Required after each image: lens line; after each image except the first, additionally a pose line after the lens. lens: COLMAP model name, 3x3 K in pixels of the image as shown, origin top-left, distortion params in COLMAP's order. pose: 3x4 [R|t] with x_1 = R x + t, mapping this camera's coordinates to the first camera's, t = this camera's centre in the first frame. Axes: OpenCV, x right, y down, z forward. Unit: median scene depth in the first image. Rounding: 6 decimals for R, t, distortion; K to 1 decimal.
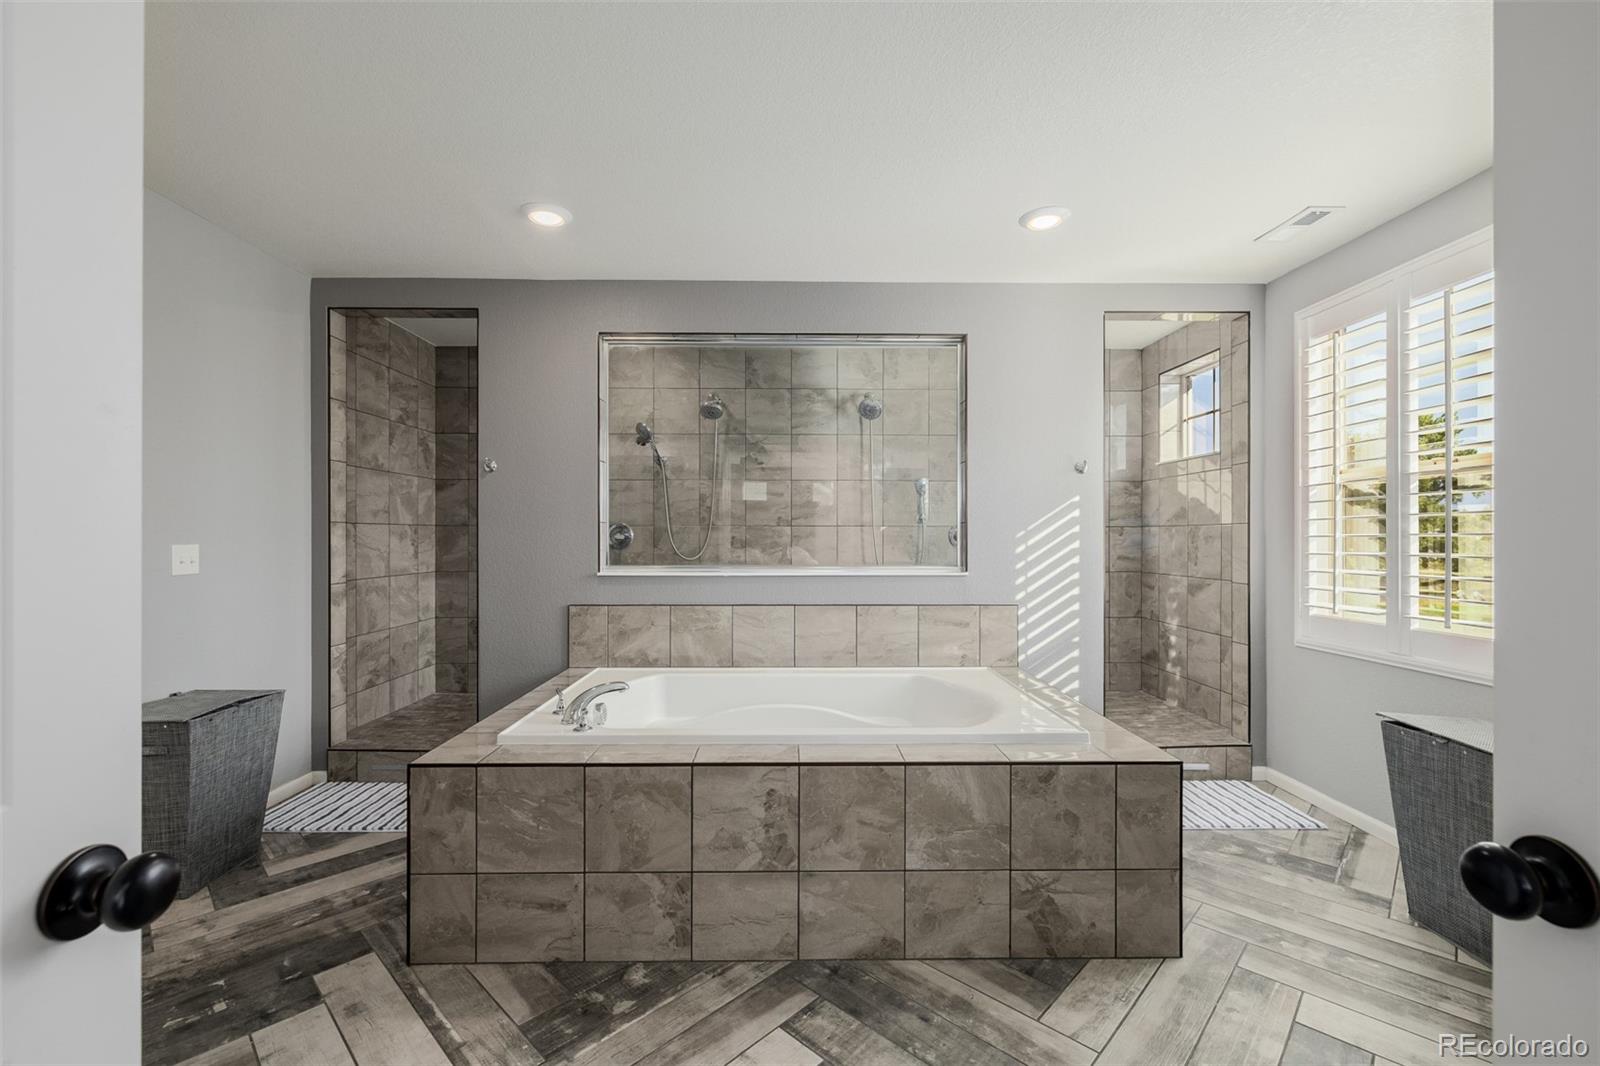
lens RADIAL K [[693.2, 0, 796.1], [0, 693.2, 534.8], [0, 0, 1]] dist [0.002427, 0.000218]
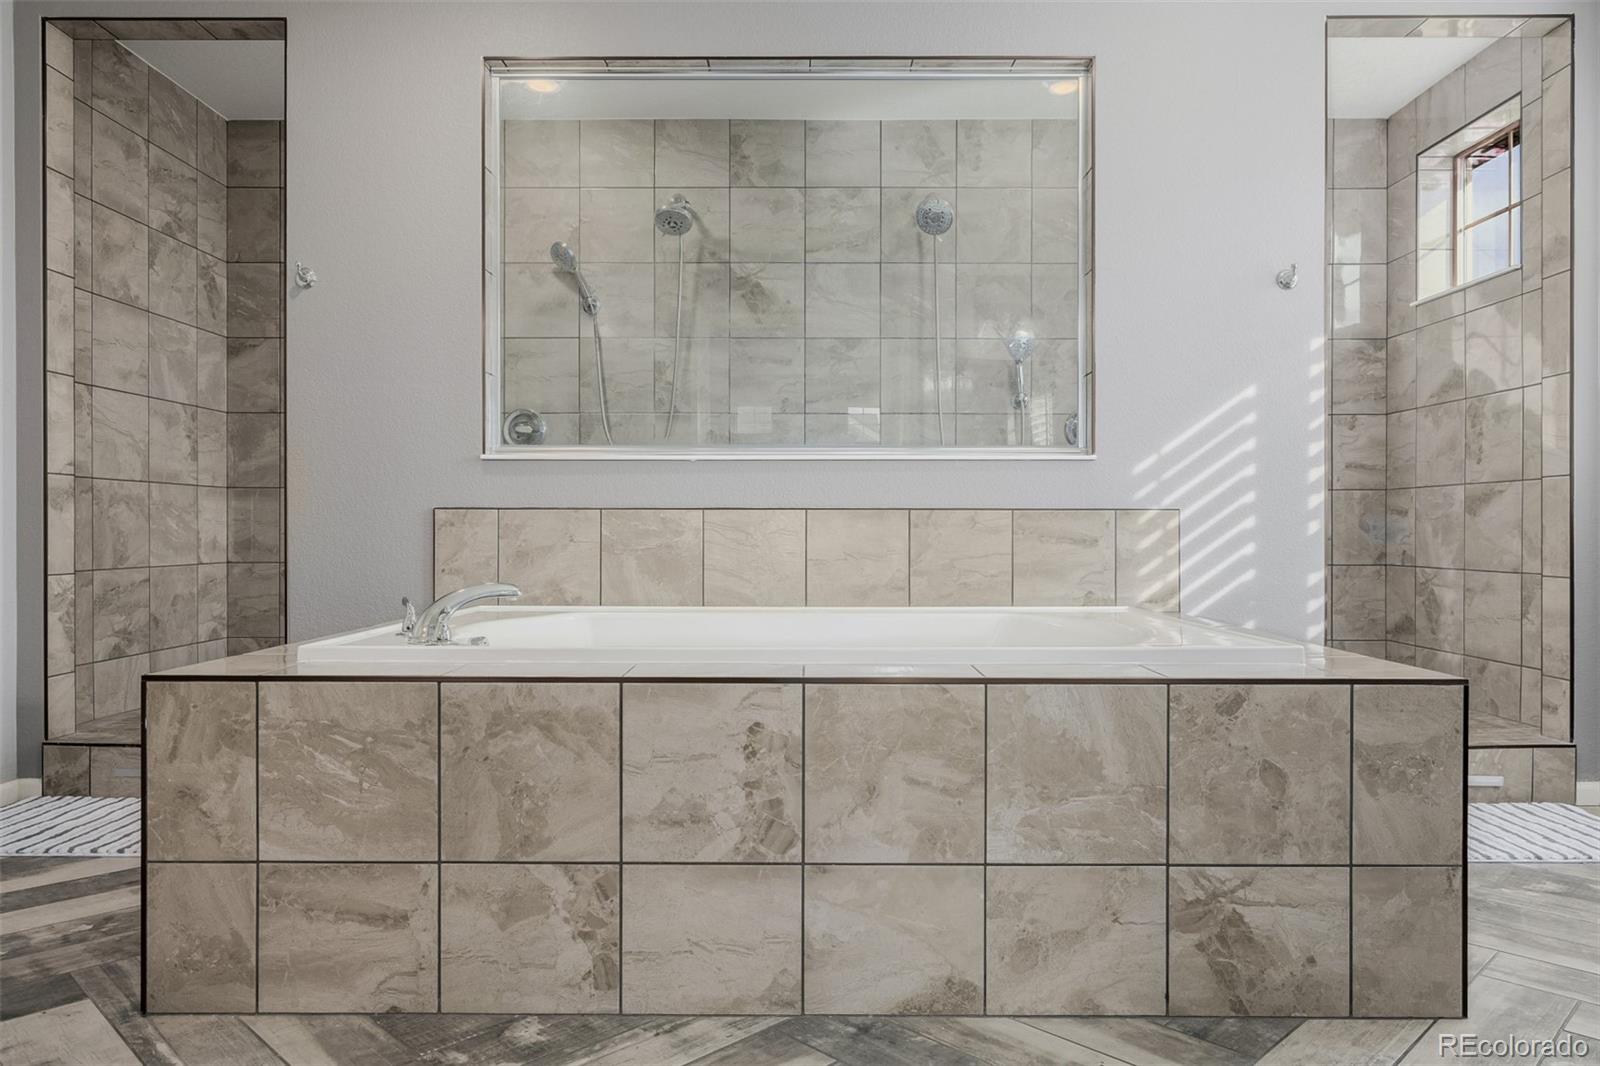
lens RADIAL K [[1103.2, 0, 800.0], [0, 1103.2, 533.0], [0, 0, 1]] dist [0.000810, 0.001707]
pose [[0.999780, 0.000303, -0.020989, 0.014340], [-0.000276, 0.999999, 0.001285, 0.143563], [0.020989, -0.001279, 0.999779, 0.049155]]
